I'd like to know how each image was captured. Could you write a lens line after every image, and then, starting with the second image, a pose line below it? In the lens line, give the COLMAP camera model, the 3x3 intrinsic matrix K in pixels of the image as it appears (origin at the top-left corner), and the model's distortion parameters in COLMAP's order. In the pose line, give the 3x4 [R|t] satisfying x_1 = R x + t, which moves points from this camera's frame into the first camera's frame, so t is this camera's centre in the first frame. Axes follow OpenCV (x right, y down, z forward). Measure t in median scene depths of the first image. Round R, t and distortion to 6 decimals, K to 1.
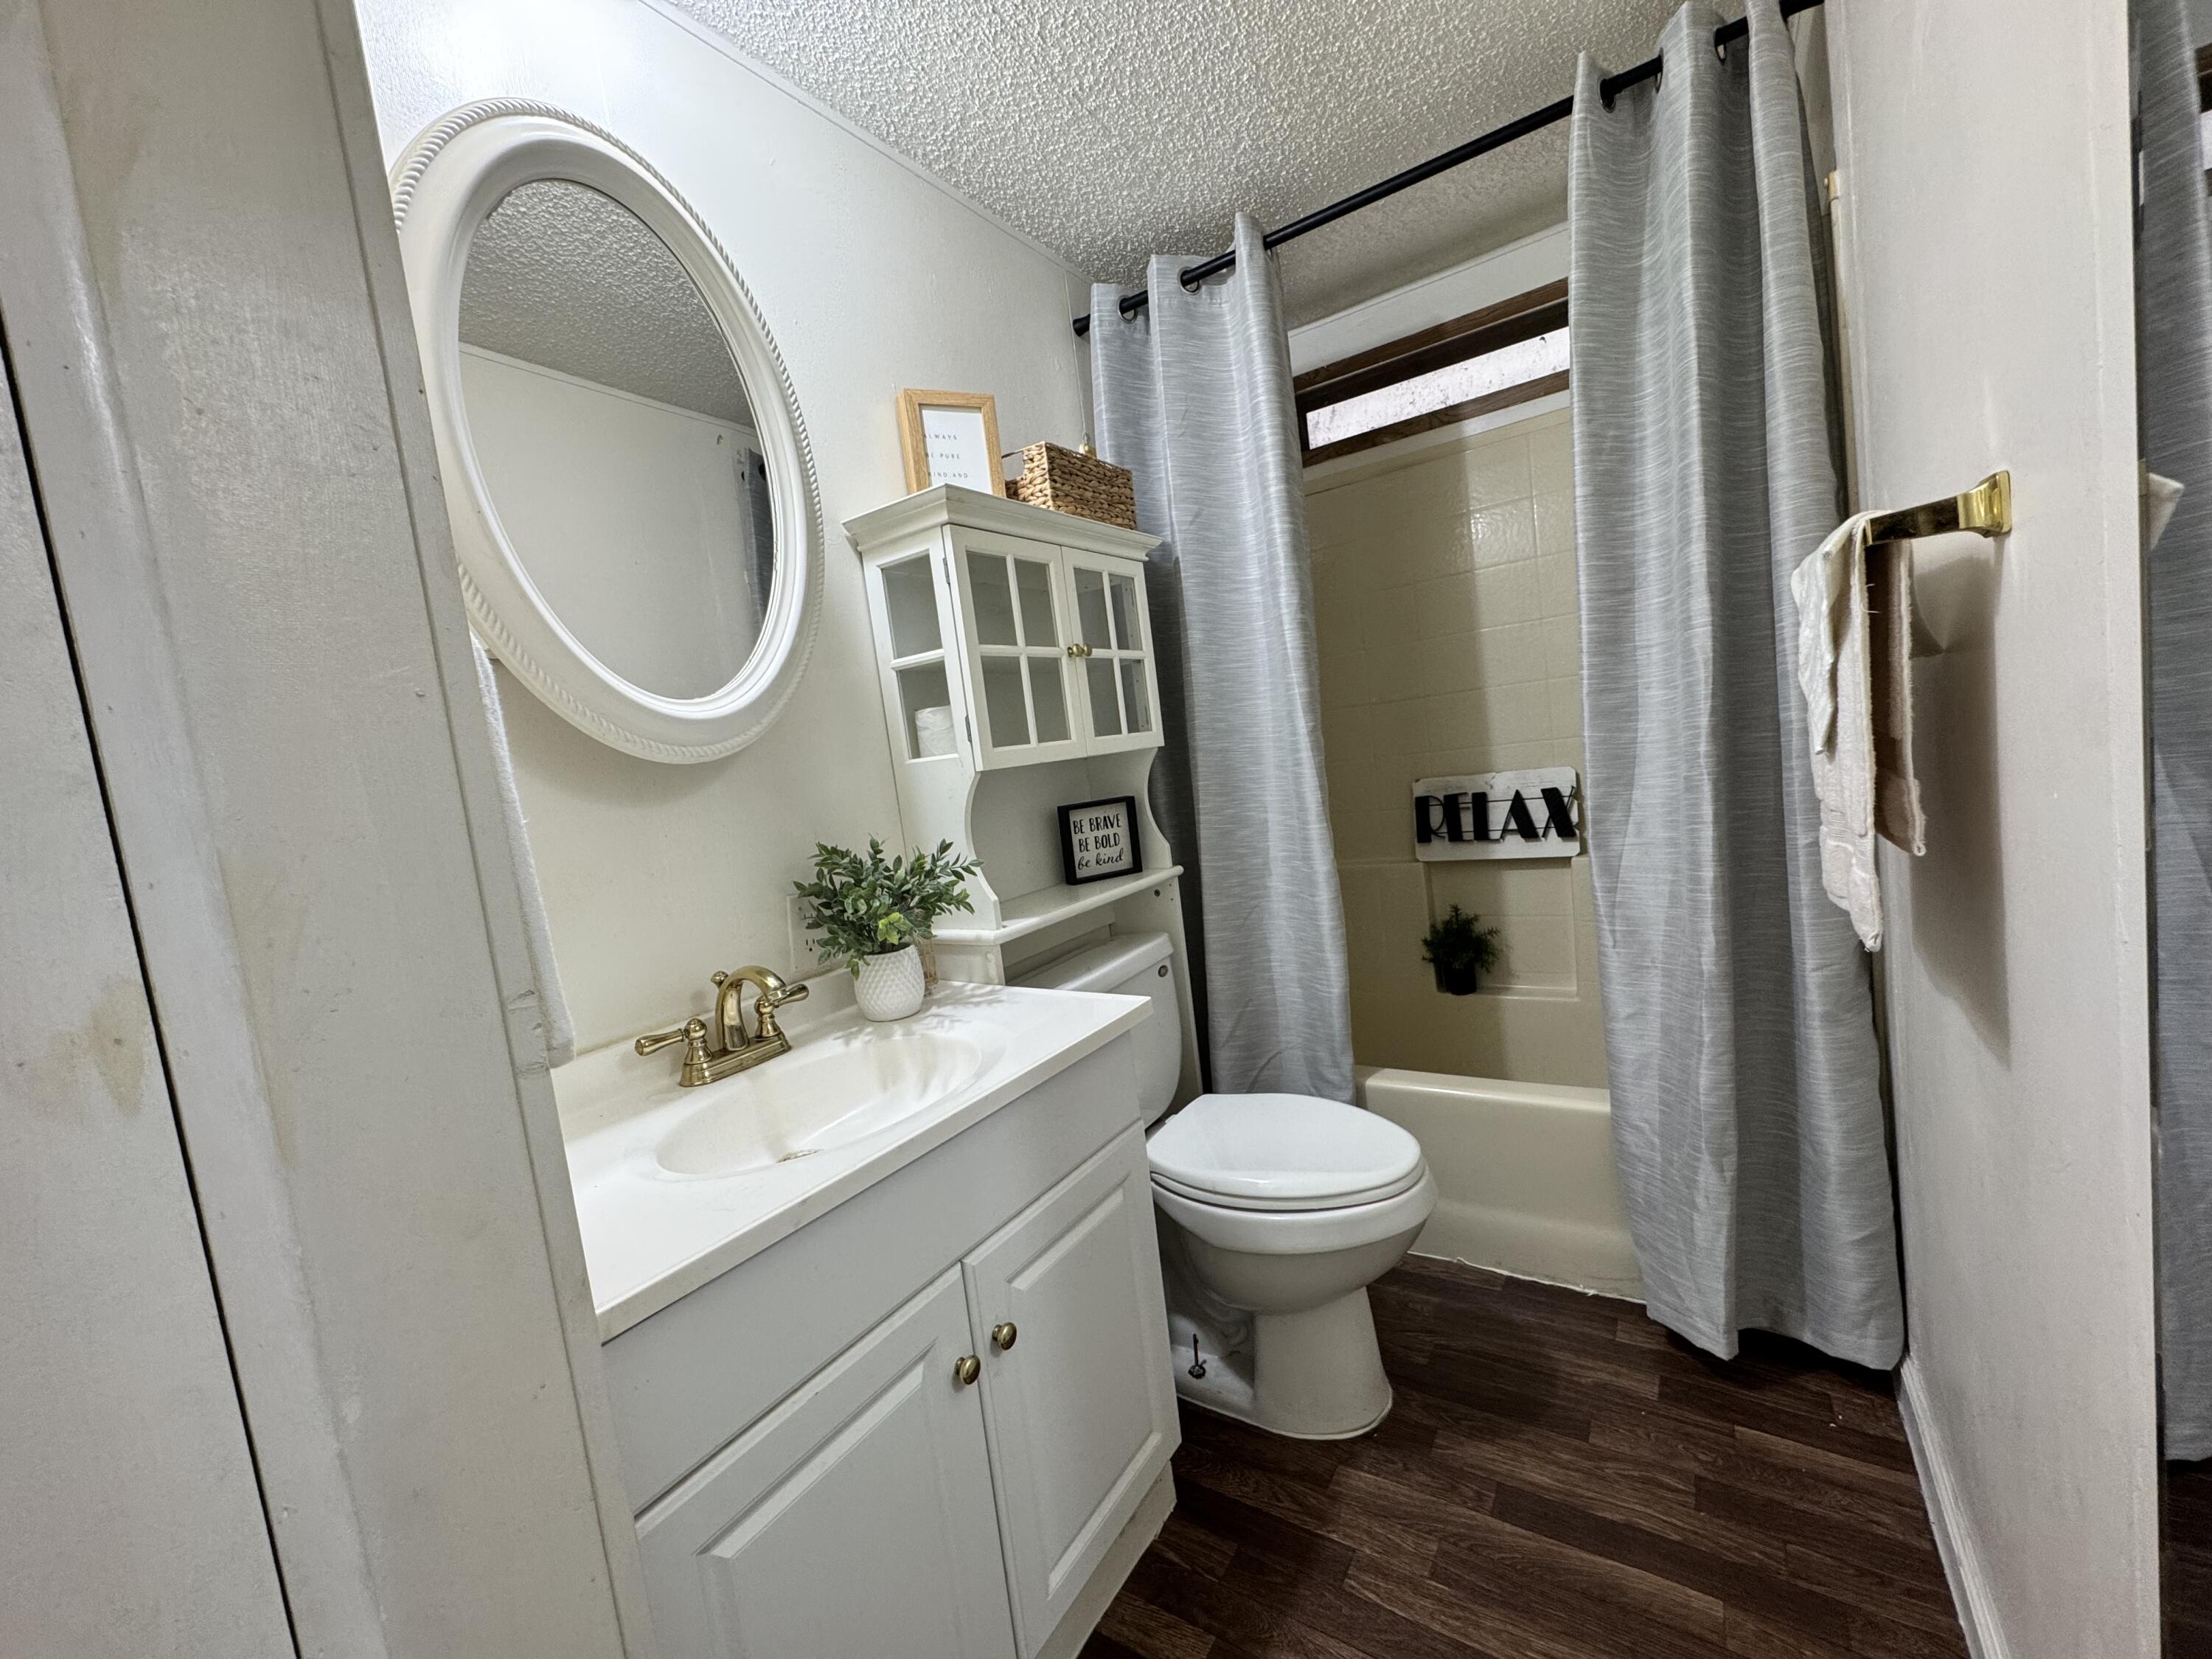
lens RADIAL K [[878.9, 0, 1106.0], [0, 878.9, 829.5], [0, 0, 1]] dist [-0.003039, 0.000132]
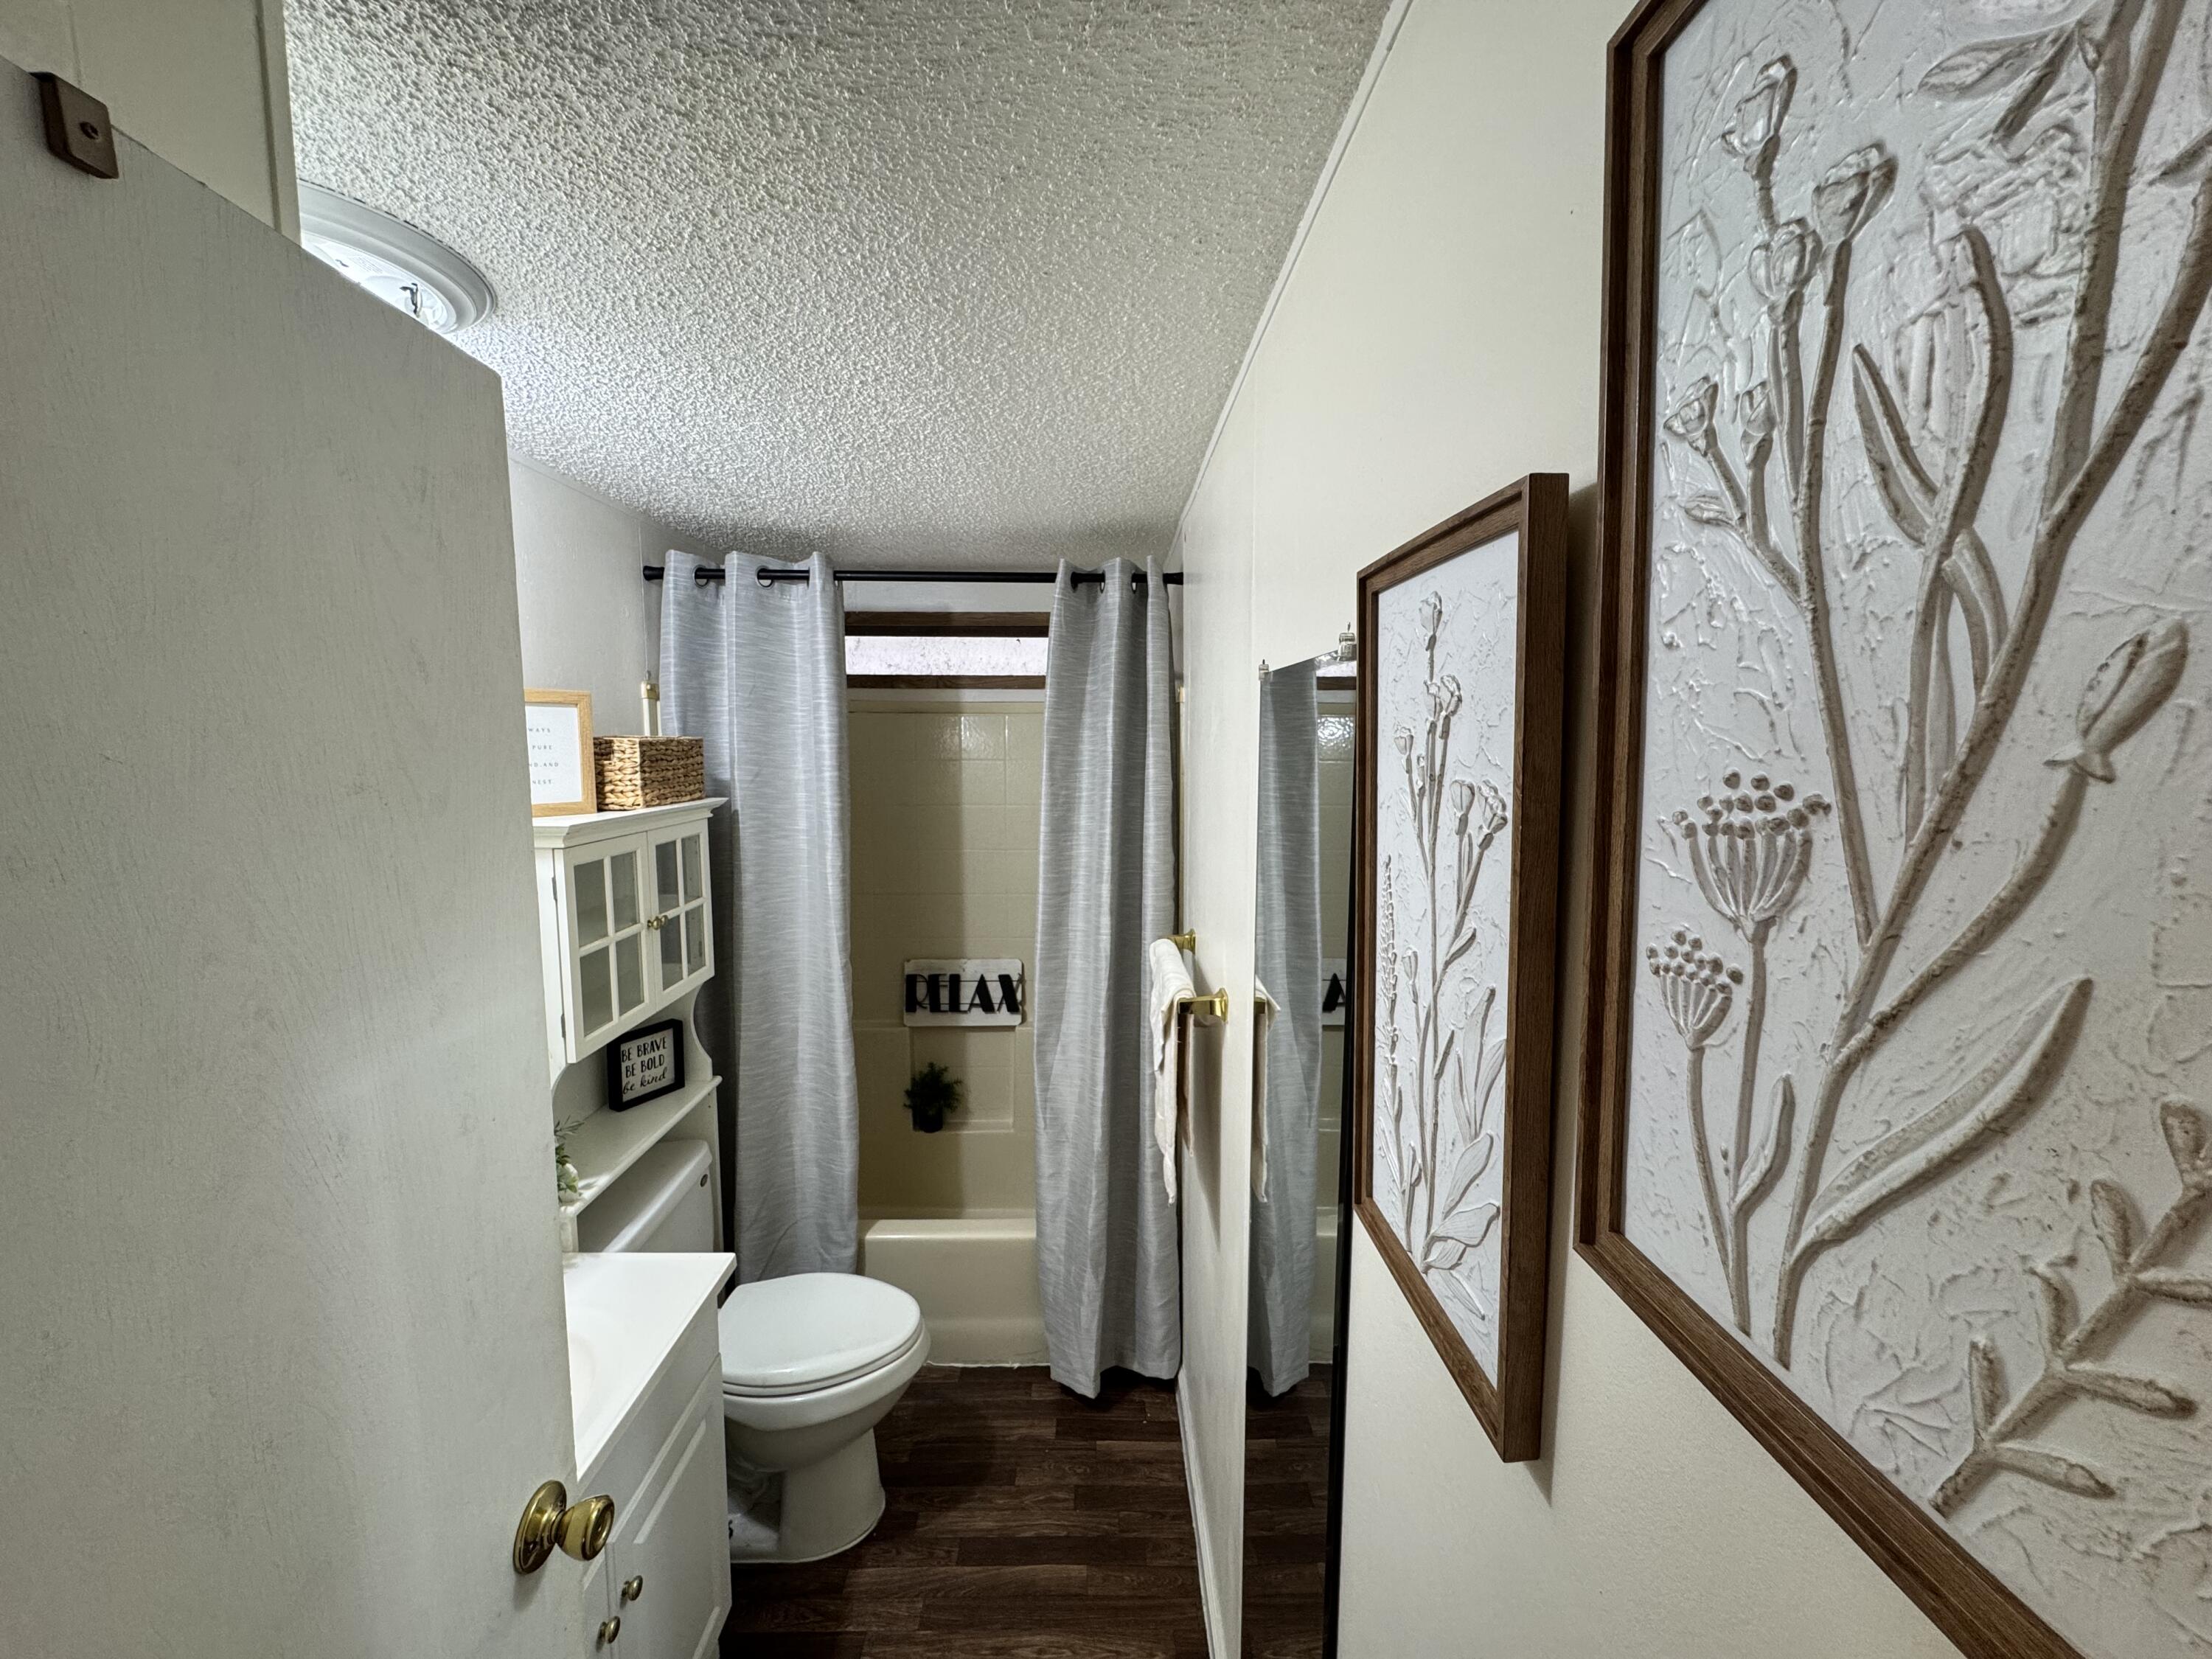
lens RADIAL K [[878.9, 0, 1106.0], [0, 878.9, 829.5], [0, 0, 1]] dist [-0.003039, 0.000132]
pose [[0.814640, 0.067263, 0.576053, -0.227037], [-0.053278, 0.997731, -0.041156, -0.316877], [-0.577514, 0.002836, 0.816376, -0.274146]]
